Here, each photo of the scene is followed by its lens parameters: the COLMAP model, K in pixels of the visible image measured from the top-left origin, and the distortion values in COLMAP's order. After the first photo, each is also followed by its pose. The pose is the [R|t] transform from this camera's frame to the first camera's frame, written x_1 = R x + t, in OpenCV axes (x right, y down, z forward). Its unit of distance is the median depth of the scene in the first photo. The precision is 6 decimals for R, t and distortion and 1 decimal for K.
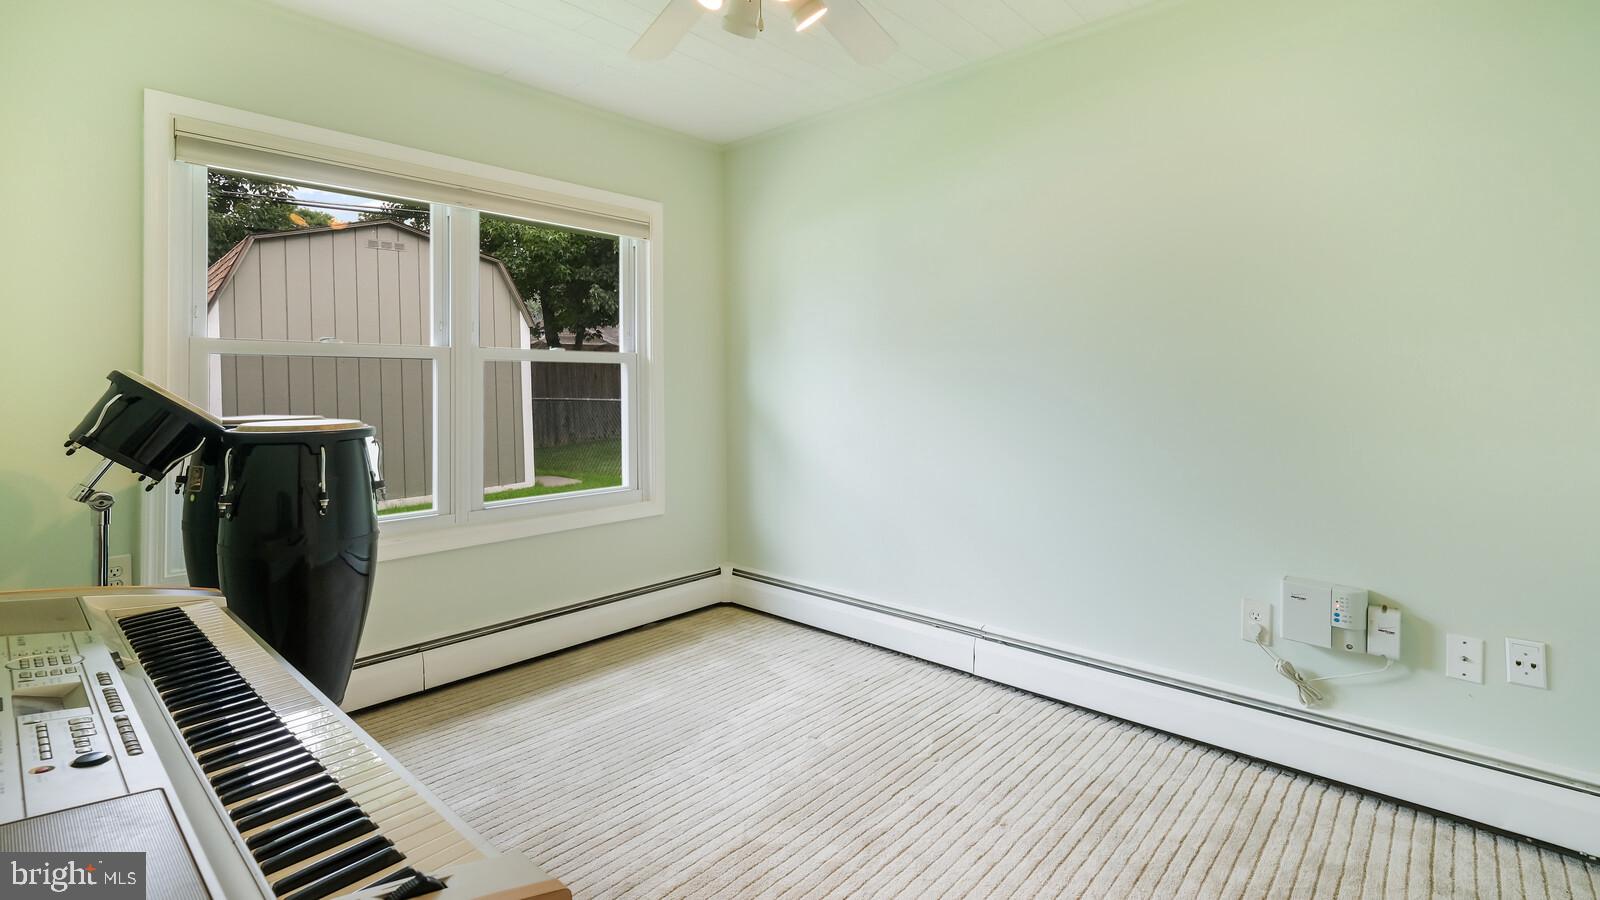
lens RADIAL K [[721.5, 0, 795.1], [0, 721.5, 387.8], [0, 0, 1]] dist [-0.000456, 0.000046]
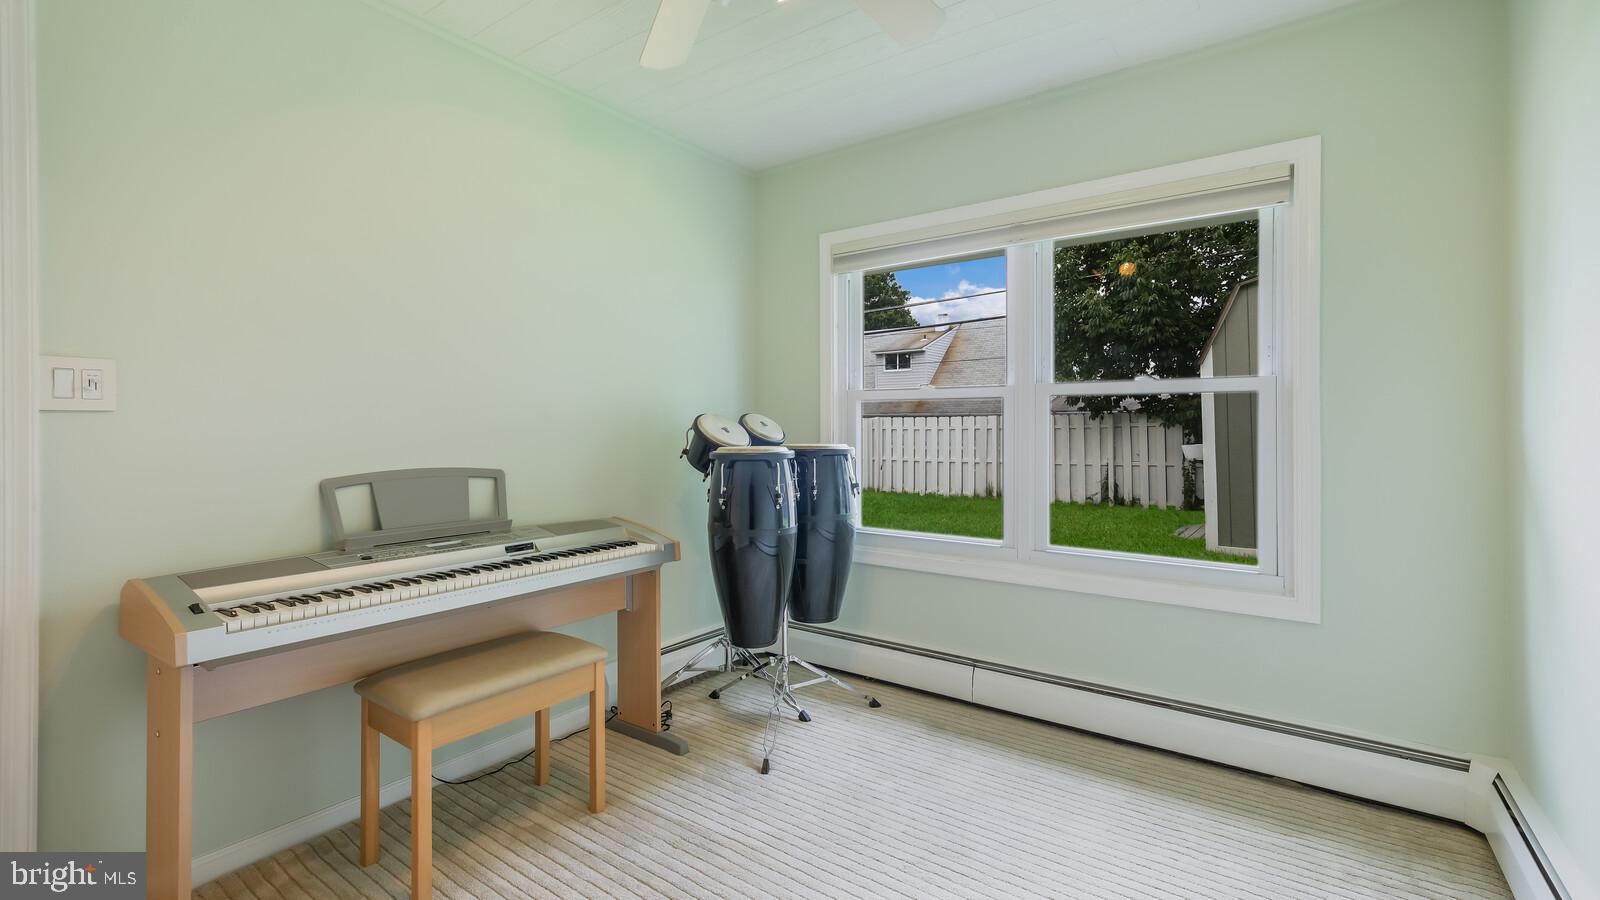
lens RADIAL K [[699.6, 0, 796.2], [0, 699.6, 435.6], [0, 0, 1]] dist [-0.011433, -0.000031]
pose [[0.104256, 0.016447, -0.994415, 0.416578], [-0.007696, 0.999847, 0.015730, 0.002142], [0.994521, 0.006013, 0.104366, 0.521923]]
